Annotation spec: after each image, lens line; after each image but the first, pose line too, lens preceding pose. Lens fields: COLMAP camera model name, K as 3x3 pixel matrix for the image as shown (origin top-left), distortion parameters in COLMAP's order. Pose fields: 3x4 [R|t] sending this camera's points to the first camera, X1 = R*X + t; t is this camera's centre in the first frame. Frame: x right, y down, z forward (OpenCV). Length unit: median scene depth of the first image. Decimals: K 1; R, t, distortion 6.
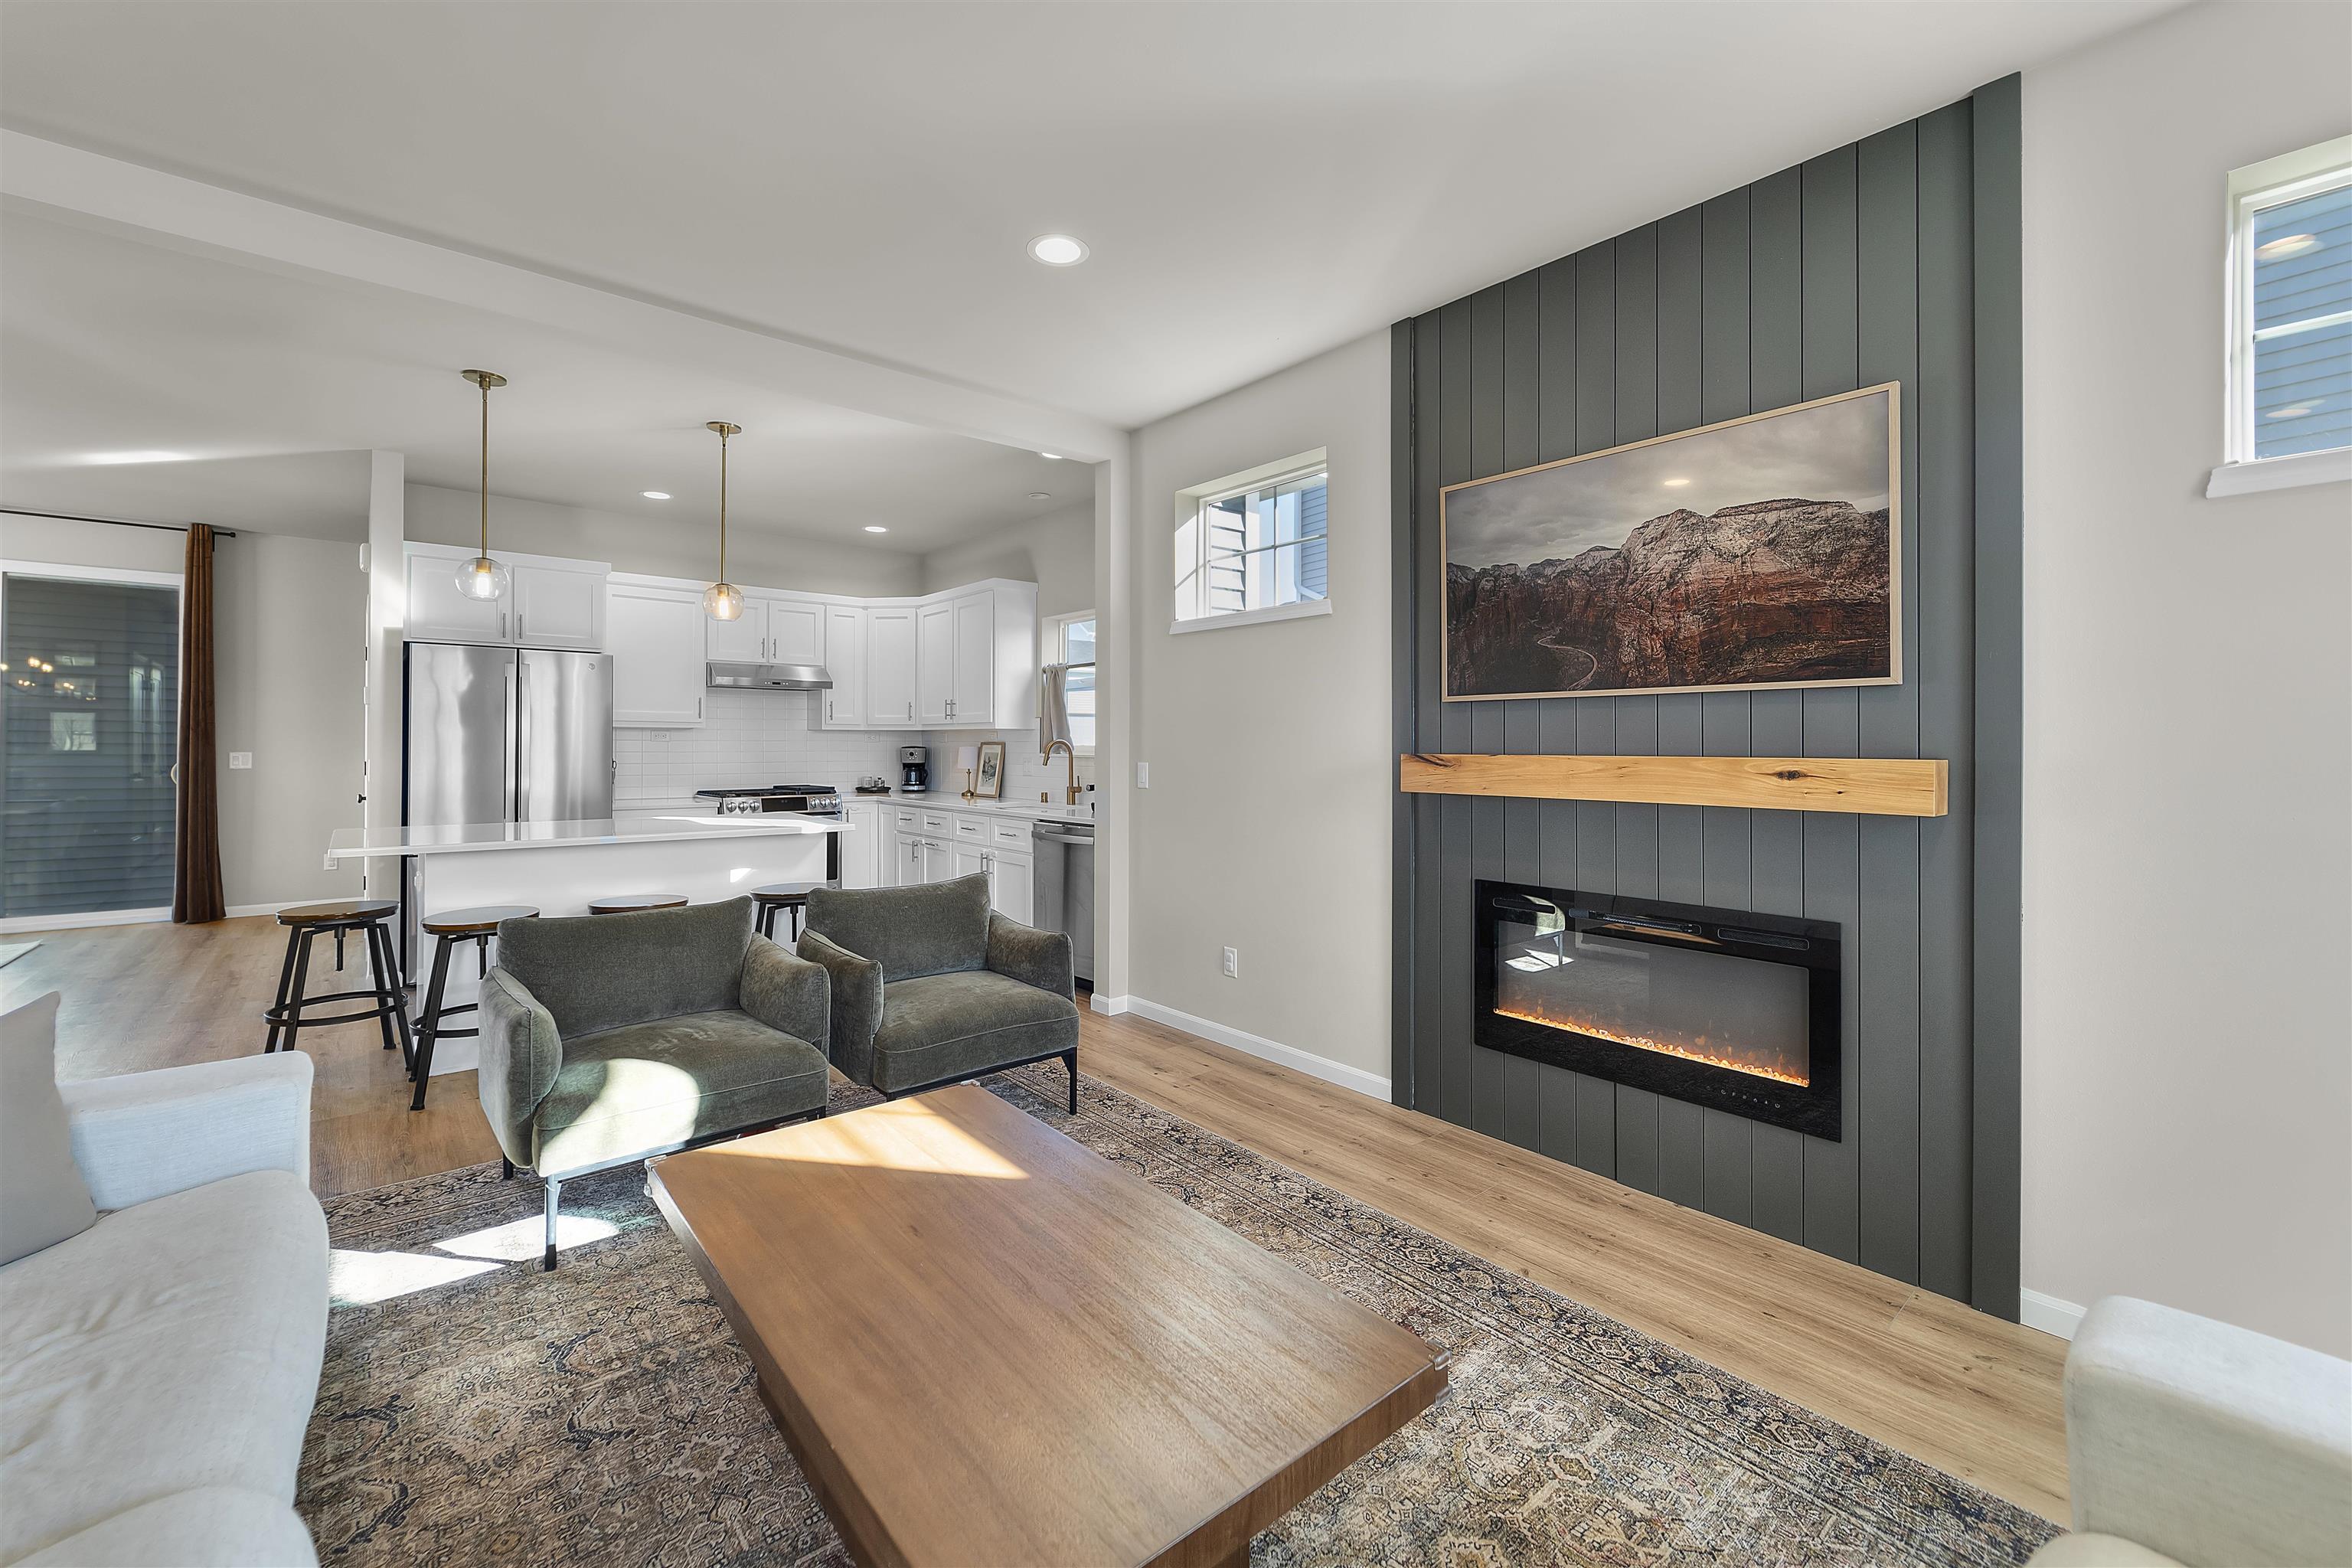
lens RADIAL K [[956.9, 0, 1175.2], [0, 956.9, 738.1], [0, 0, 1]] dist [-0.001193, -0.000177]
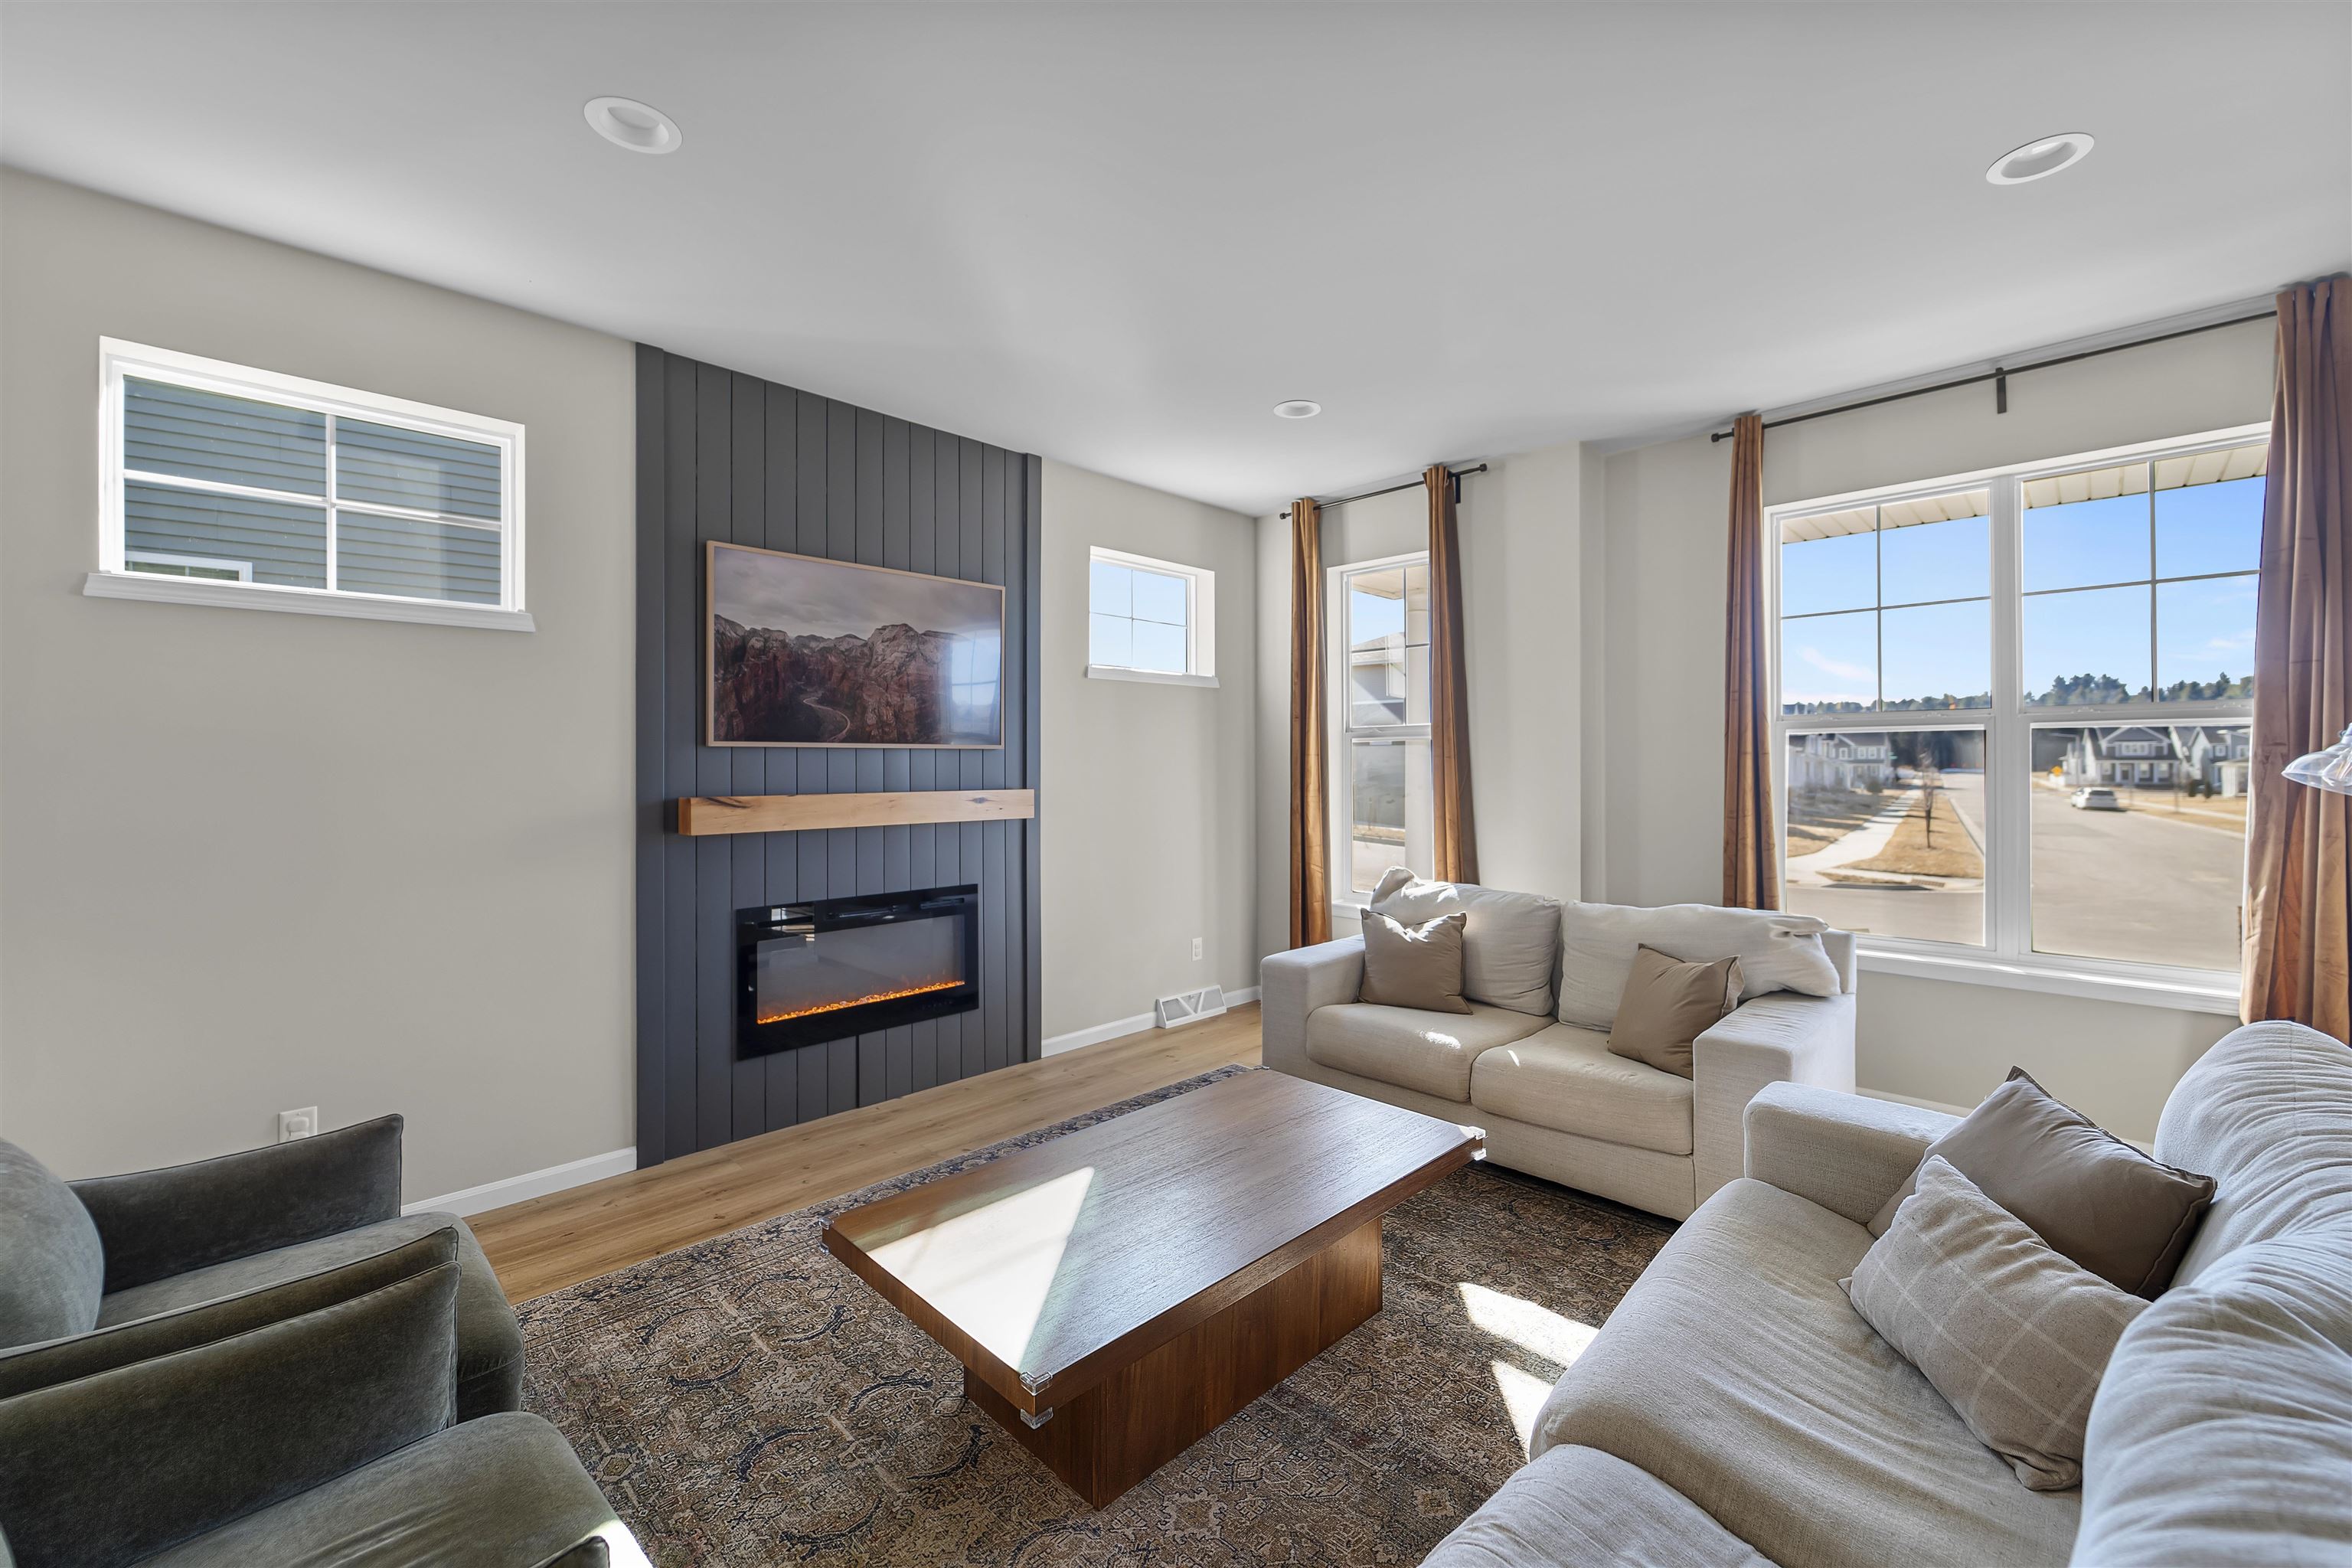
lens RADIAL K [[952.7, 0, 1165.2], [0, 952.7, 757.6], [0, 0, 1]] dist [-0.000413, -0.000562]
pose [[-0.079358, 0.002105, 0.996844, -0.768602], [-0.005354, 0.999982, -0.002538, -0.025003], [-0.996832, -0.005538, -0.079345, 0.570761]]
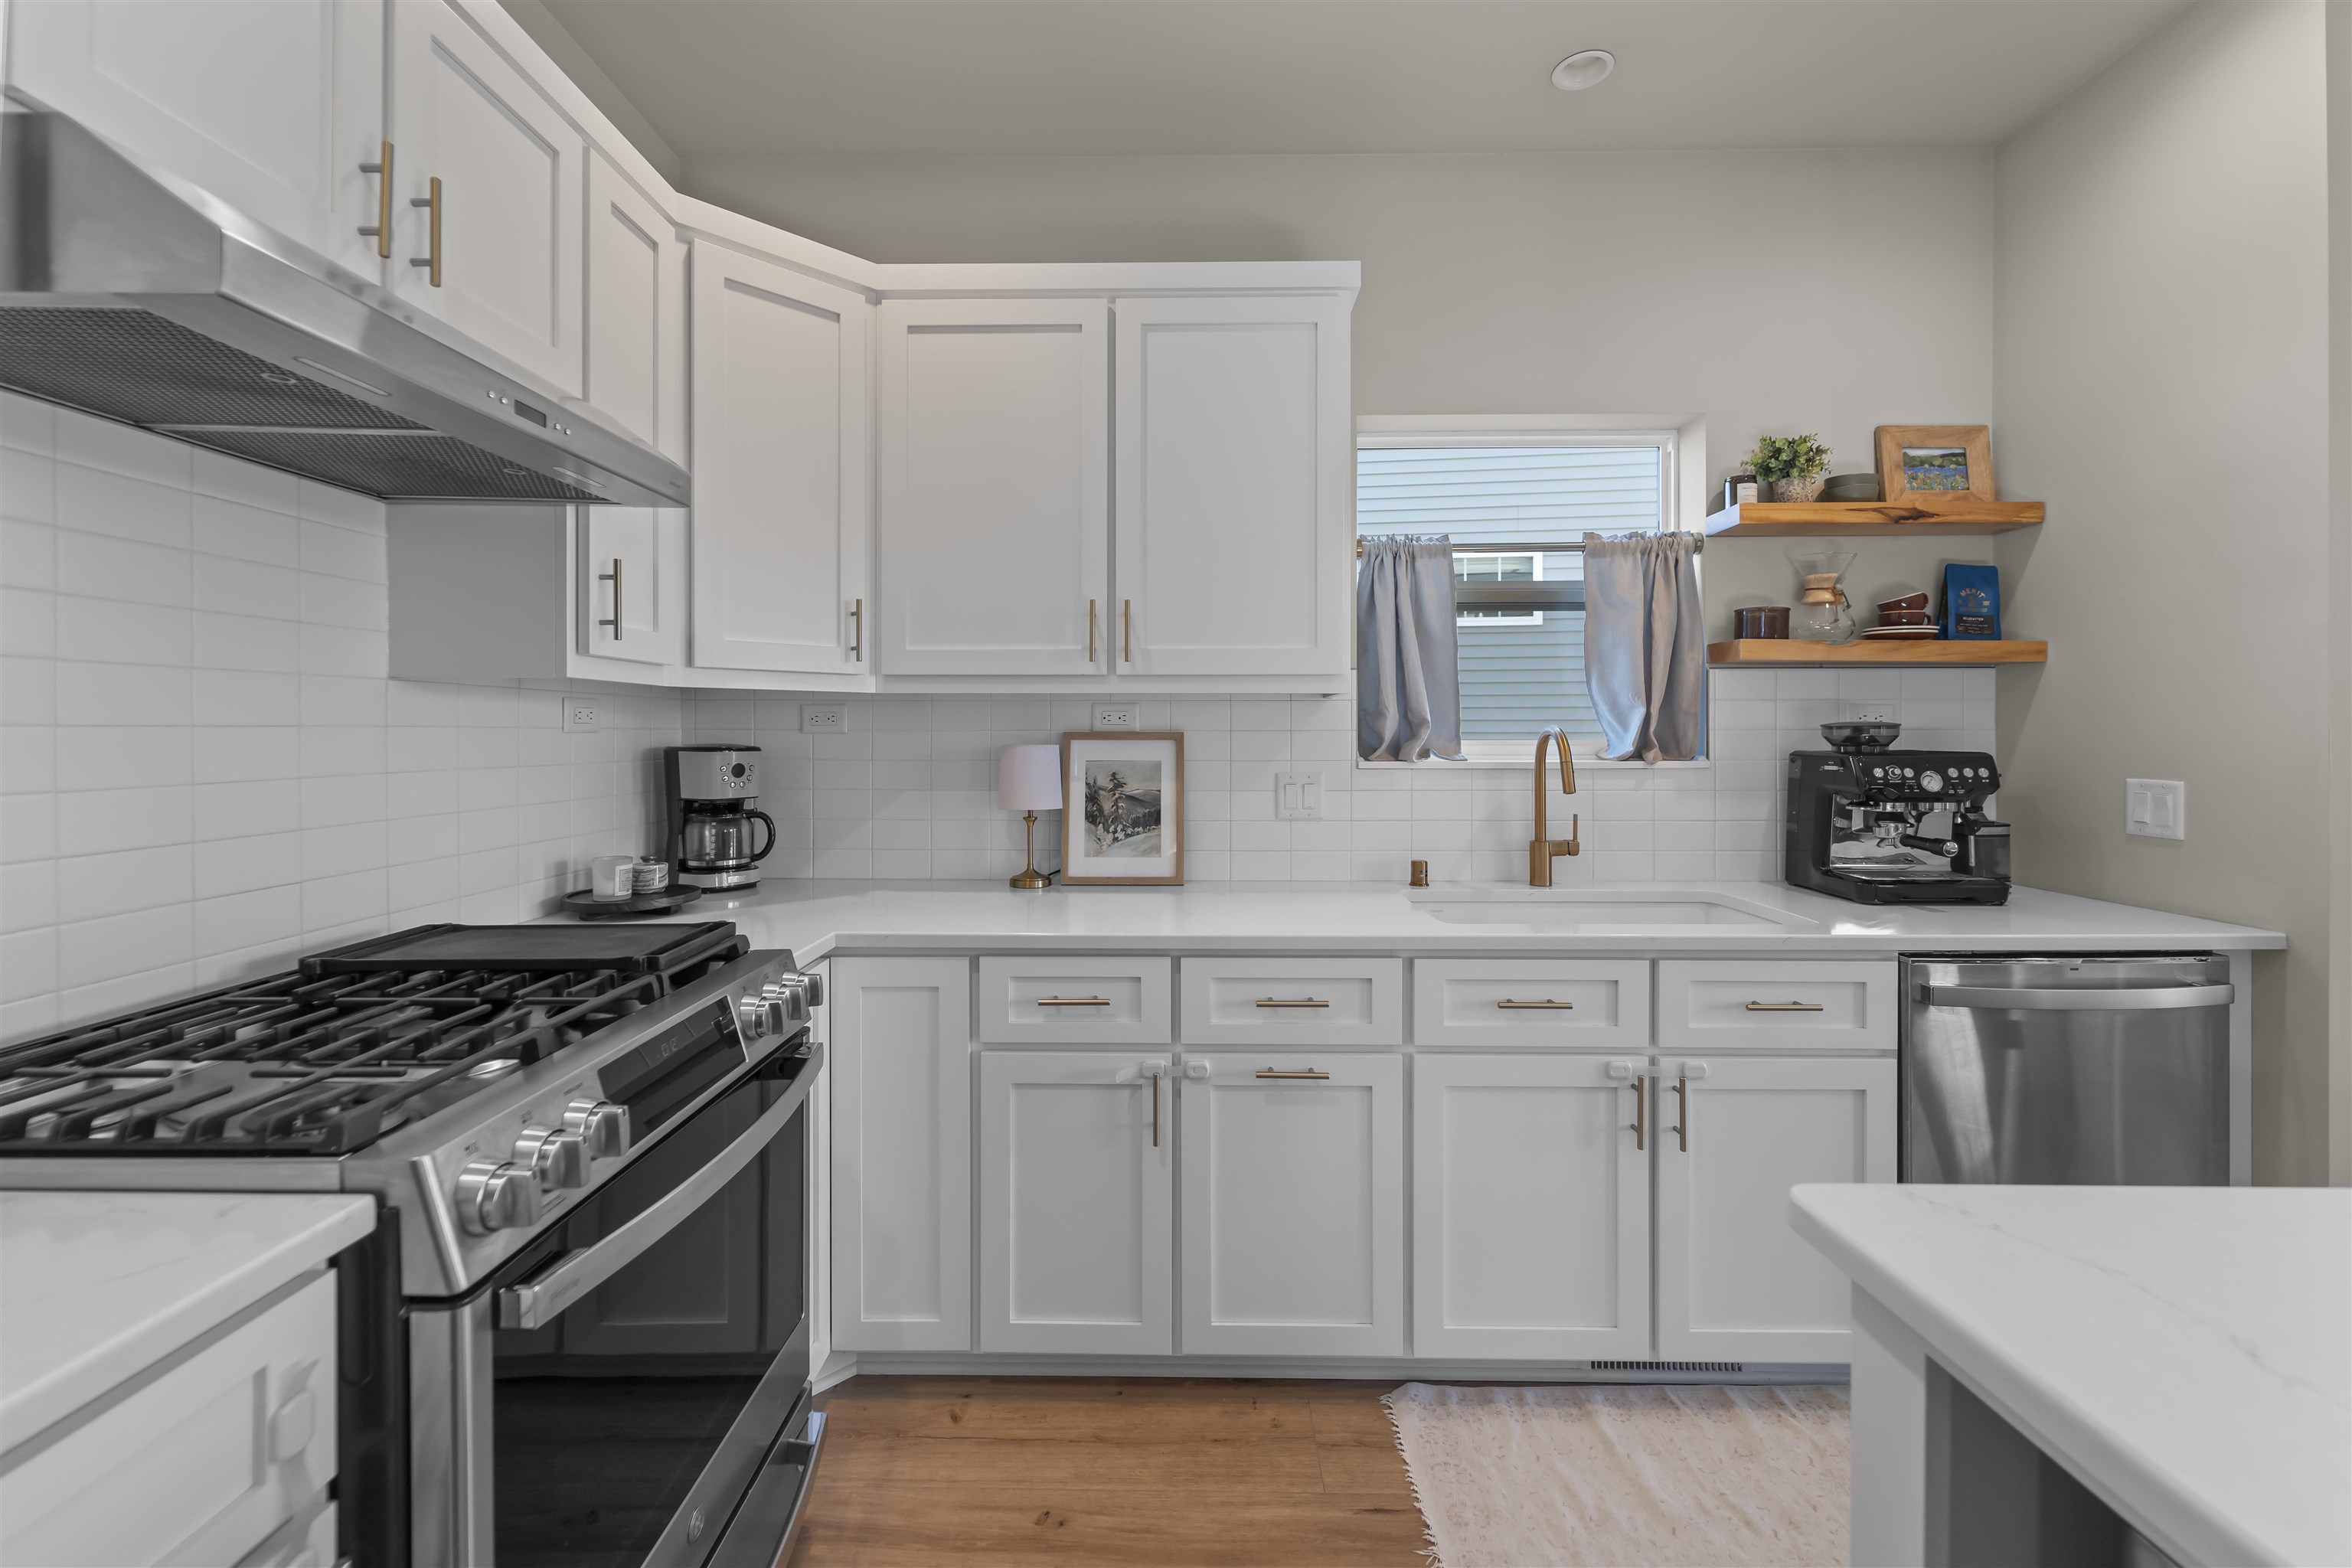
lens RADIAL K [[956.9, 0, 1175.2], [0, 956.9, 738.1], [0, 0, 1]] dist [-0.001193, -0.000177]
pose [[0.660338, -0.004747, 0.750953, -0.914133], [-0.002531, 0.999960, 0.008547, 0.006775], [-0.750964, -0.007544, 0.660300, 1.515039]]
